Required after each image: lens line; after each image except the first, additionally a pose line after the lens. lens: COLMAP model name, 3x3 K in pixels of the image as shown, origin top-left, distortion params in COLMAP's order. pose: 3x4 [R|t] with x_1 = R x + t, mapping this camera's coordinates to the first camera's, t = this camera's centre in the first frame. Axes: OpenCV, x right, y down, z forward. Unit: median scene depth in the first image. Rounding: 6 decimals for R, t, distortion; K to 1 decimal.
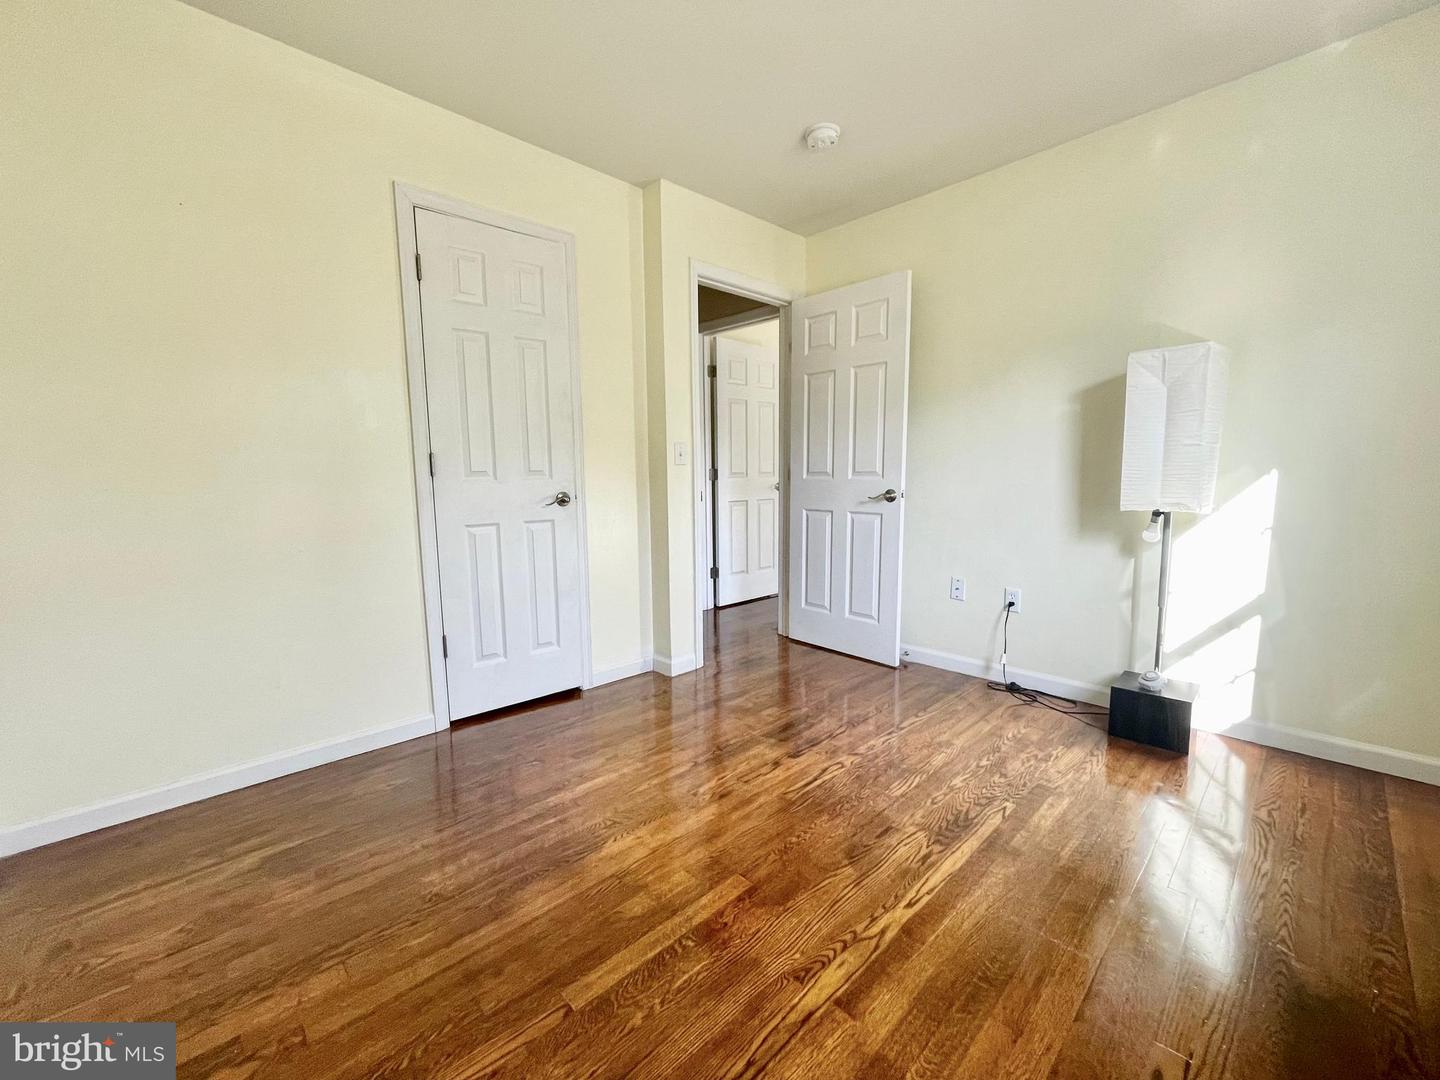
lens RADIAL K [[603.2, 0, 720.8], [0, 603.2, 538.3], [0, 0, 1]] dist [0.002741, 0.000919]
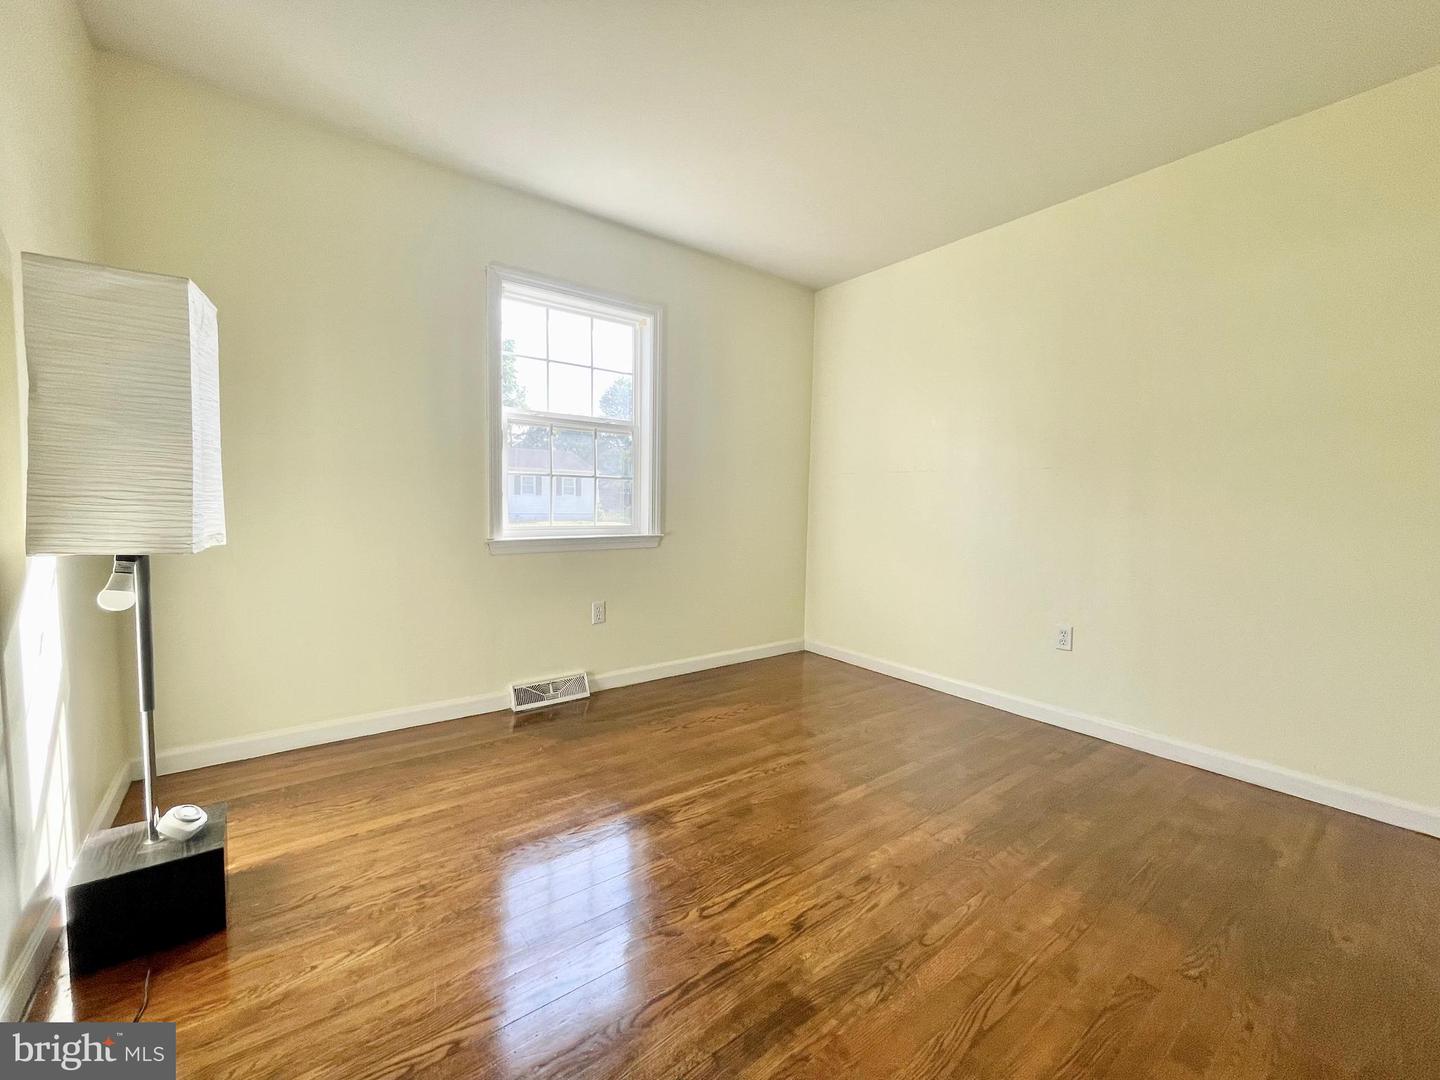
lens RADIAL K [[603.2, 0, 713.4], [0, 603.2, 535.0], [0, 0, 1]] dist [0.002741, 0.000919]
pose [[-0.992813, -0.017946, 0.118322, 0.127109], [0.000519, 0.988037, 0.154213, -0.183335], [-0.119674, 0.153166, -0.980927, 1.810696]]
